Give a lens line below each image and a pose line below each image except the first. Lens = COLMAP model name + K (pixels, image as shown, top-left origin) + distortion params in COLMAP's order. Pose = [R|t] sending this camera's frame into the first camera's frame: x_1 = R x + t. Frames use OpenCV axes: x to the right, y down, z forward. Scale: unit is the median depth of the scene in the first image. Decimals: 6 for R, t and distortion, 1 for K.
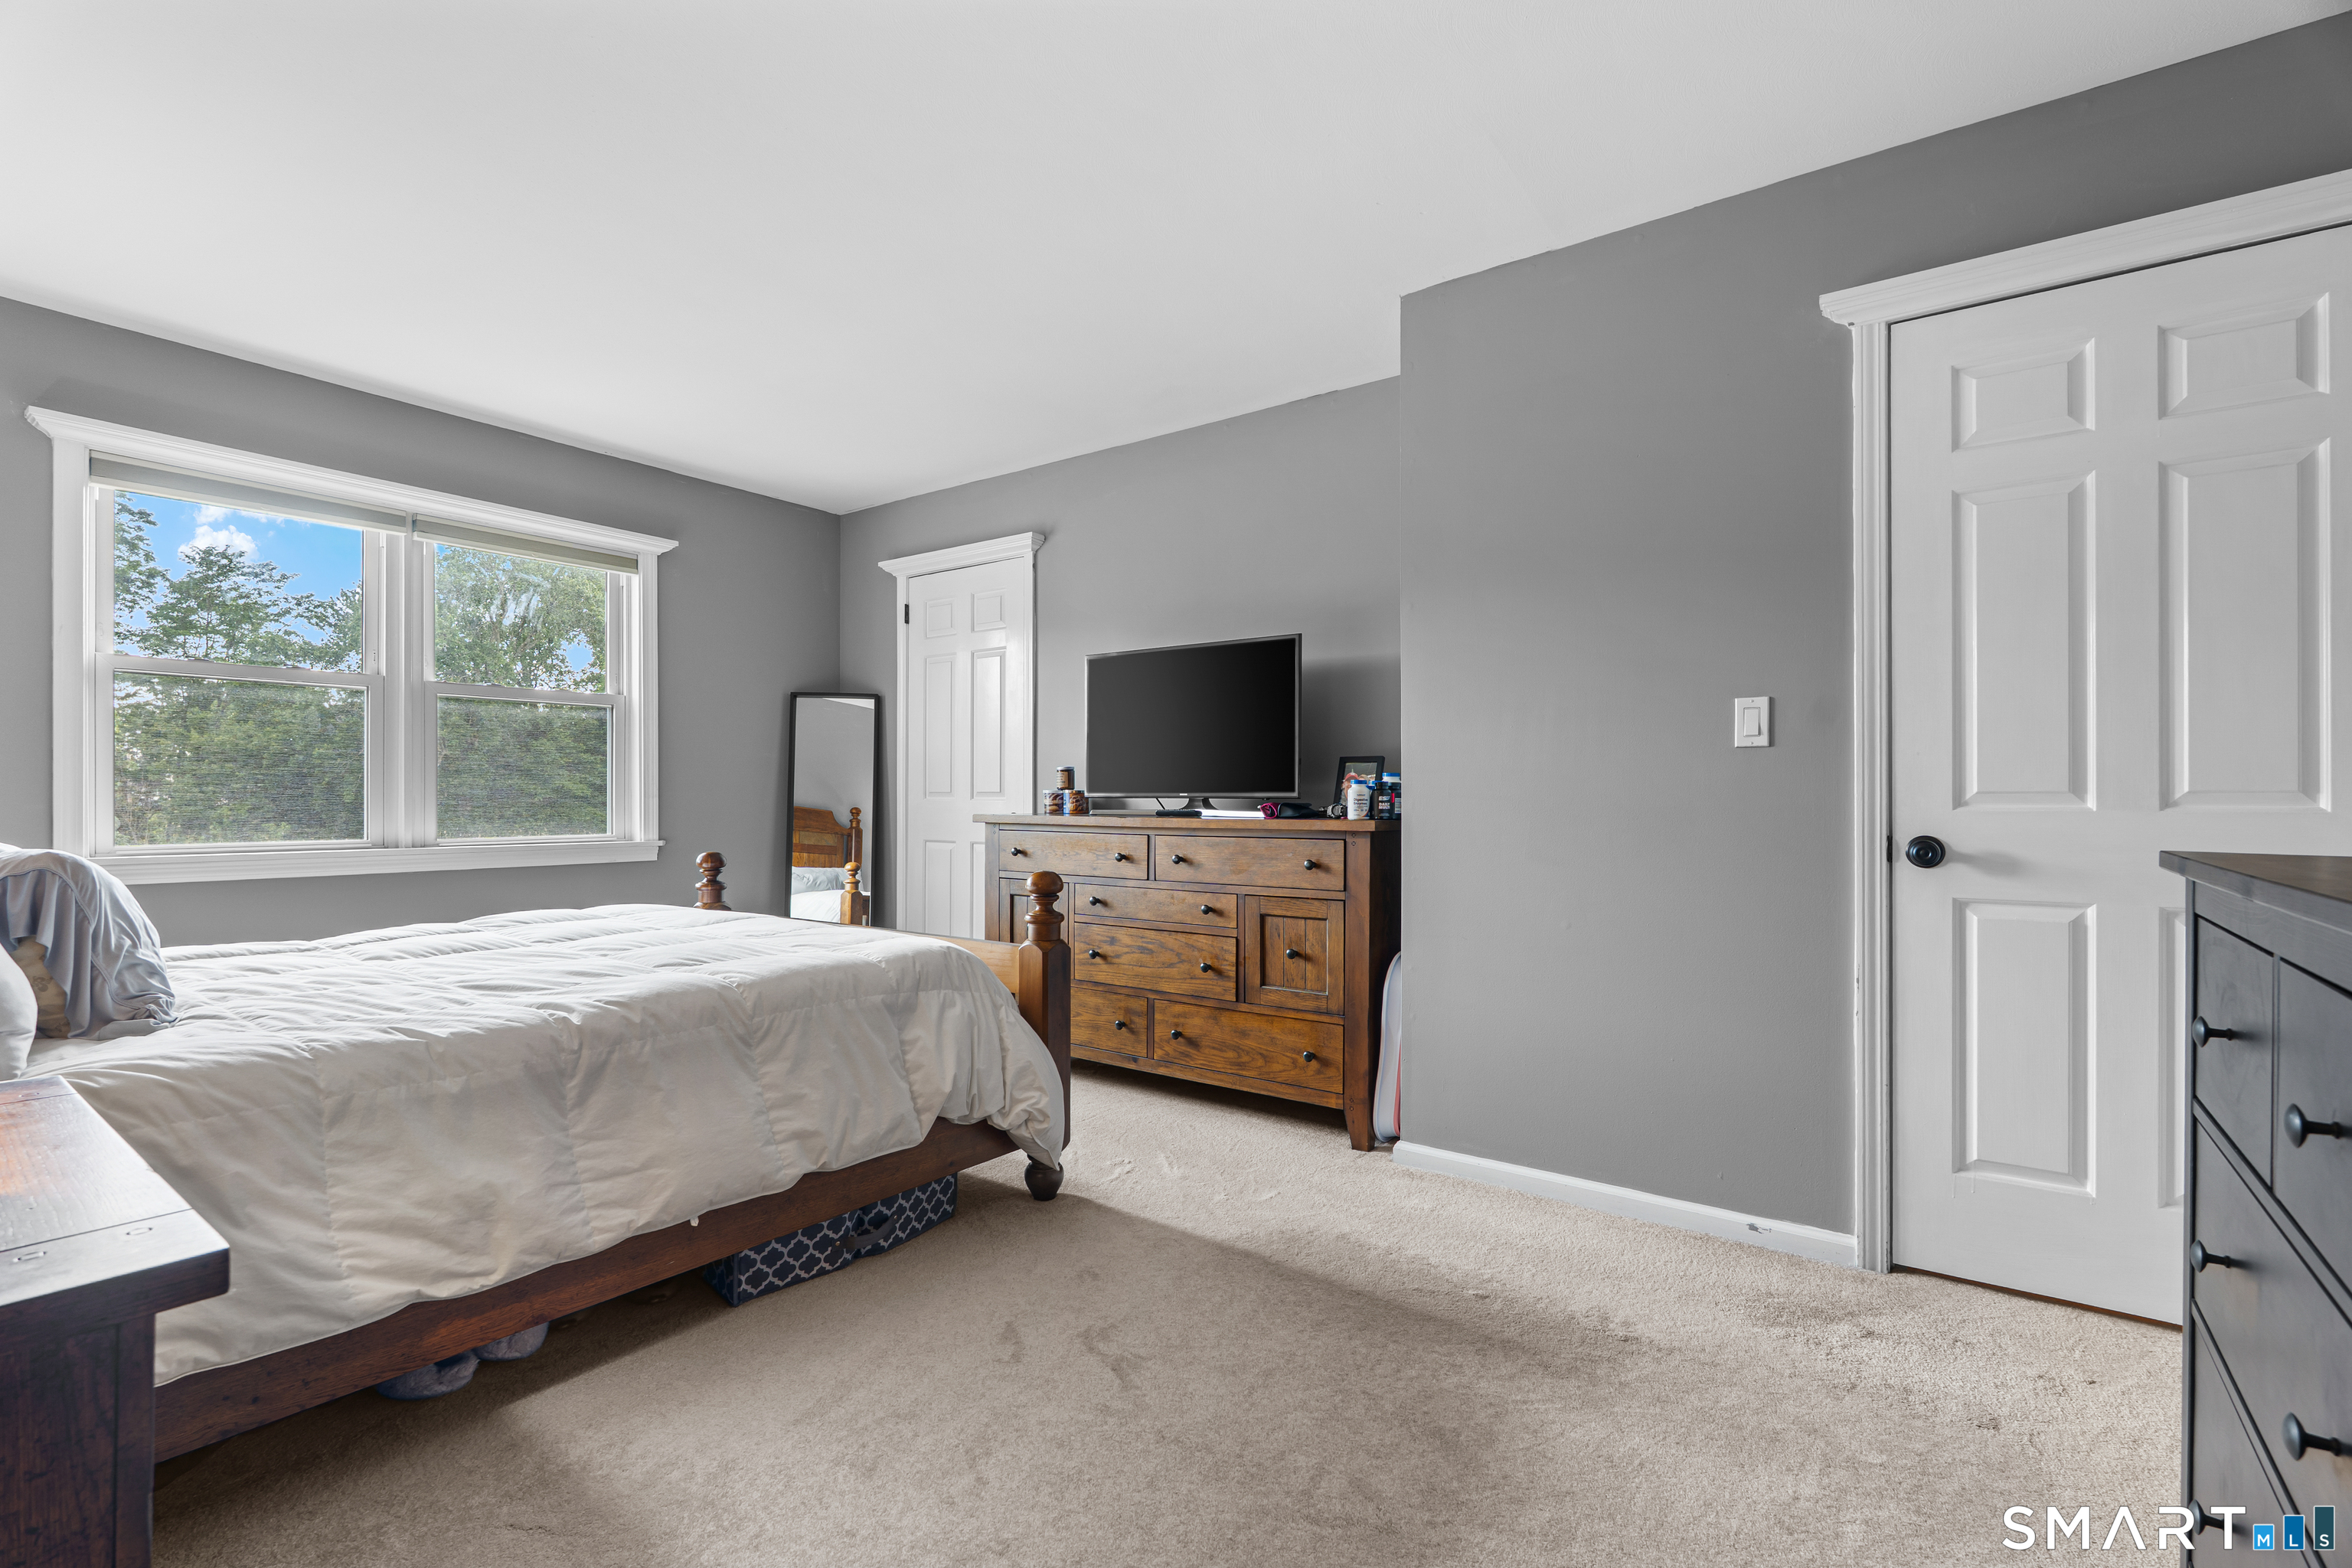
lens RADIAL K [[1046.5, 0, 1166.6], [0, 1046.5, 791.8], [0, 0, 1]] dist [-0.000323, -0.000092]
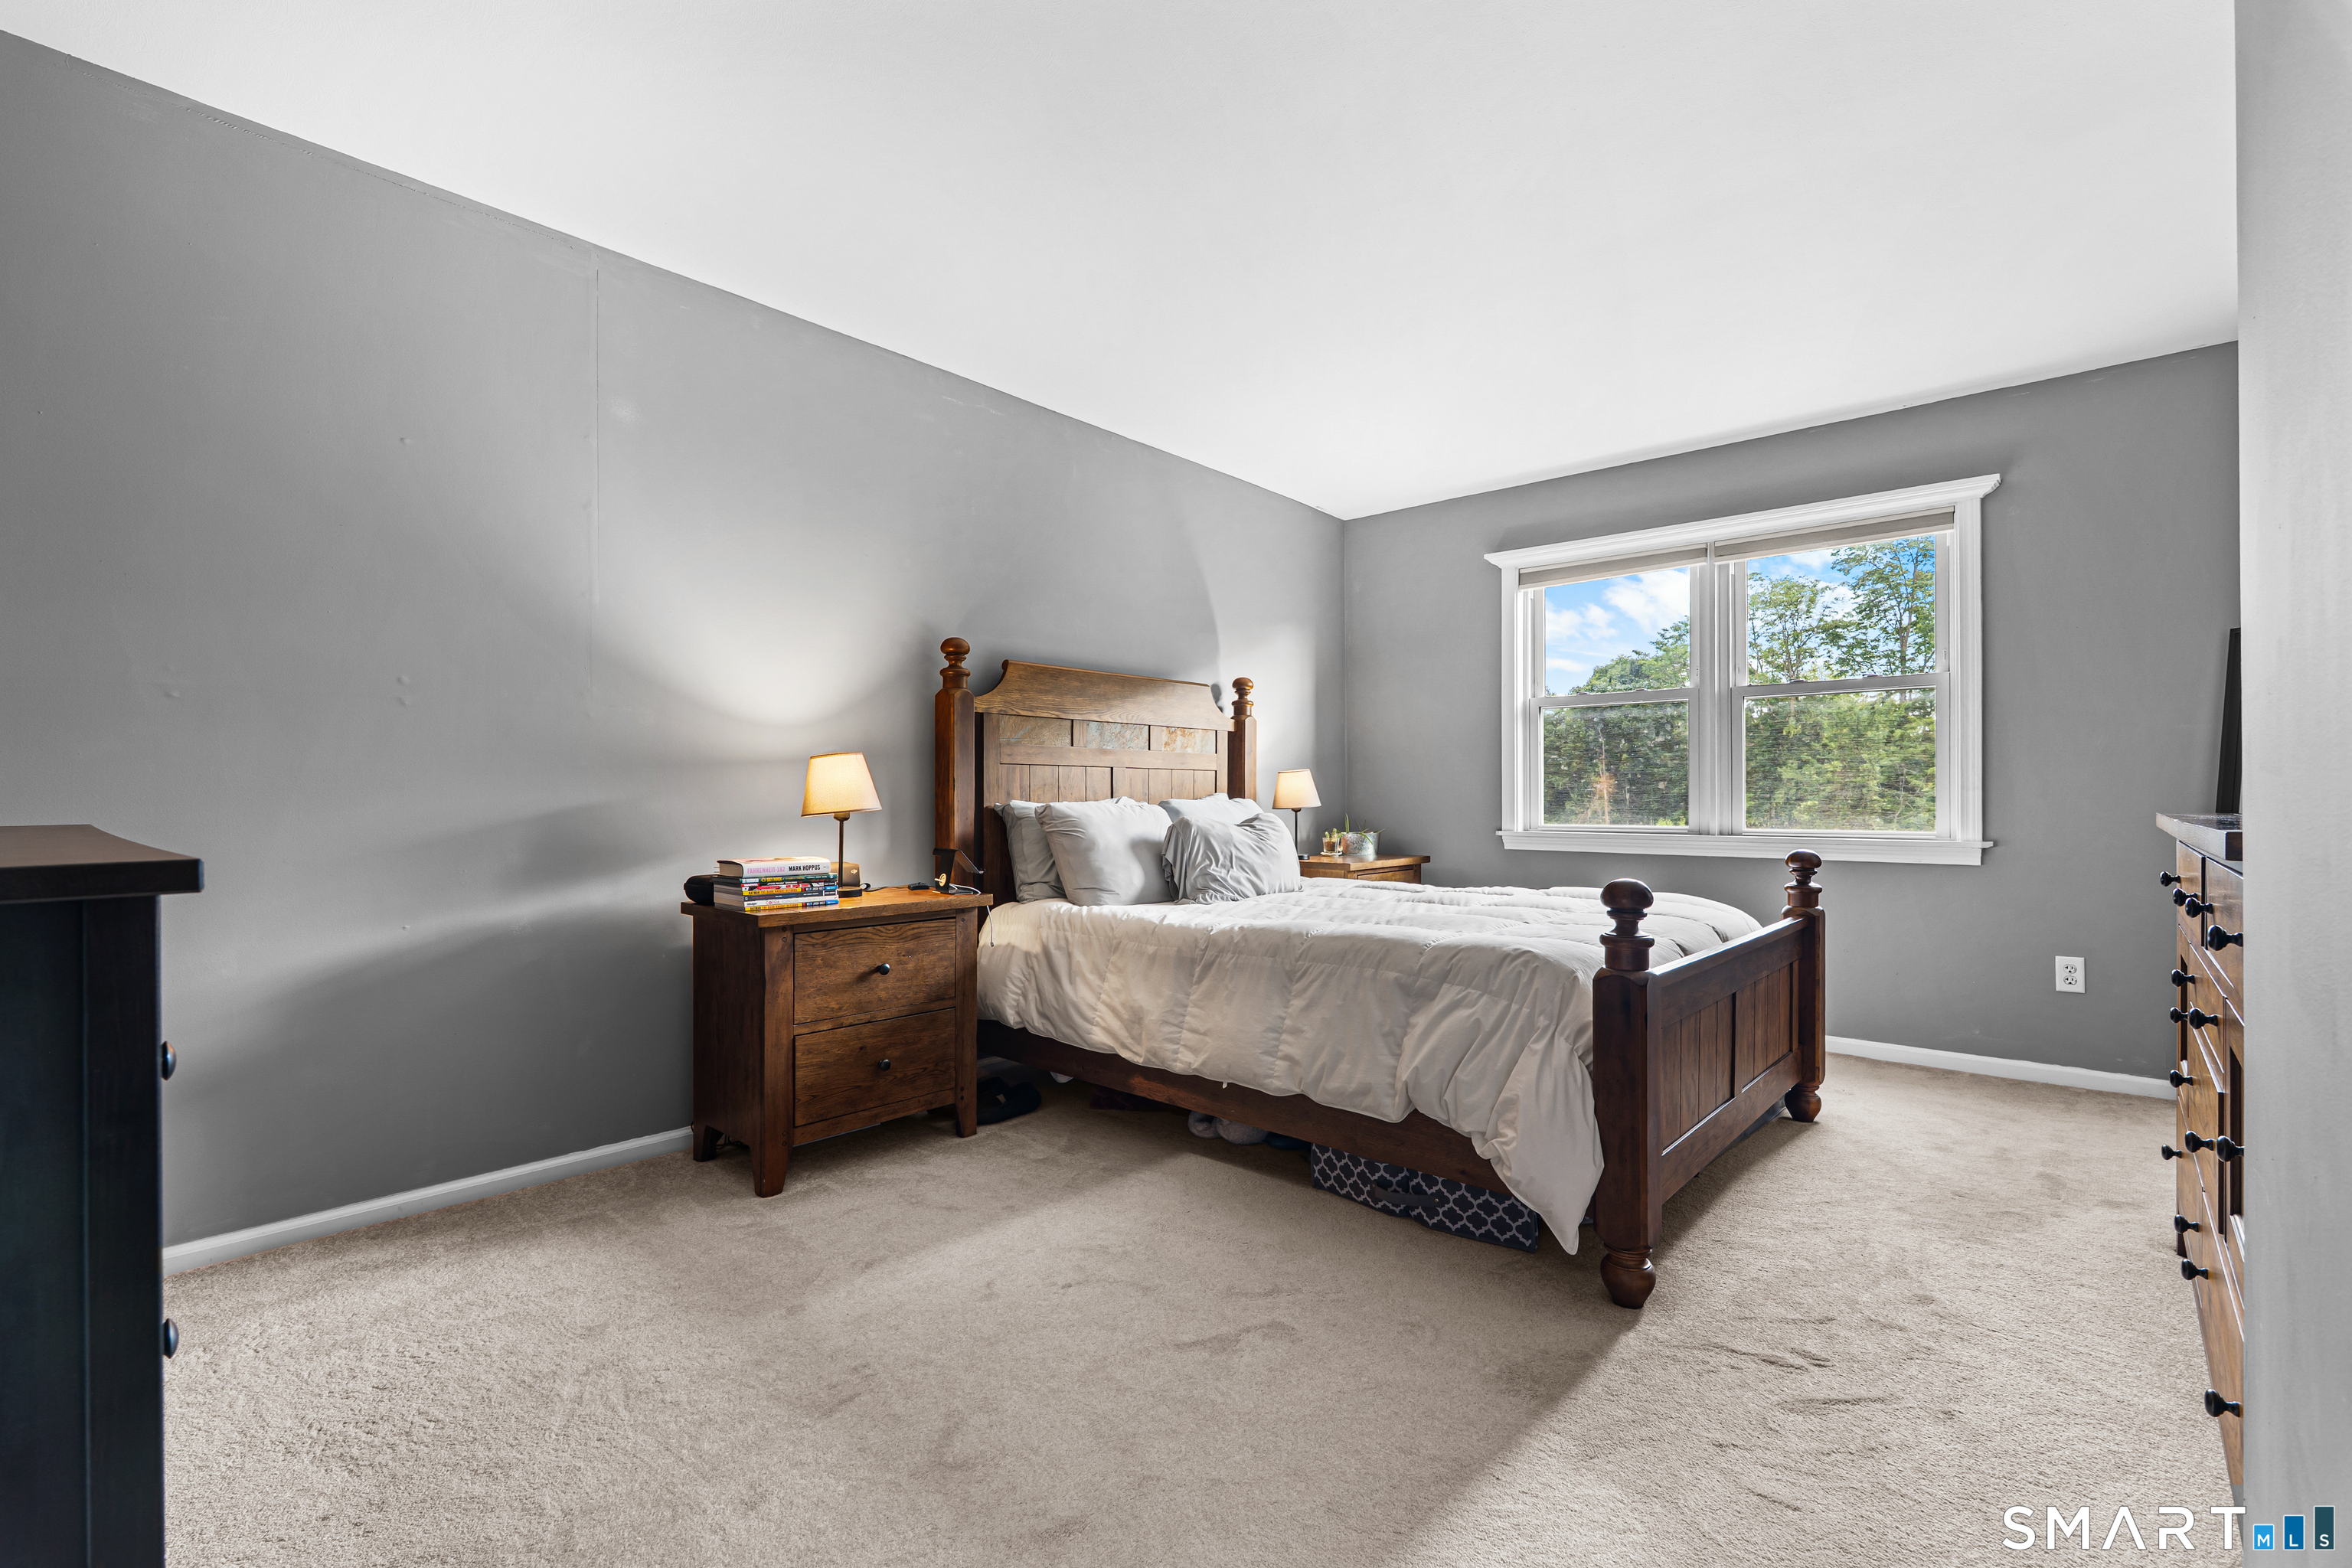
lens RADIAL K [[1046.5, 0, 1166.6], [0, 1046.5, 791.8], [0, 0, 1]] dist [-0.000323, -0.000092]
pose [[-0.087691, -0.006016, -0.996130, 0.858180], [0.007720, 0.999948, -0.006719, 0.017193], [0.996118, -0.008279, -0.087640, 0.919025]]
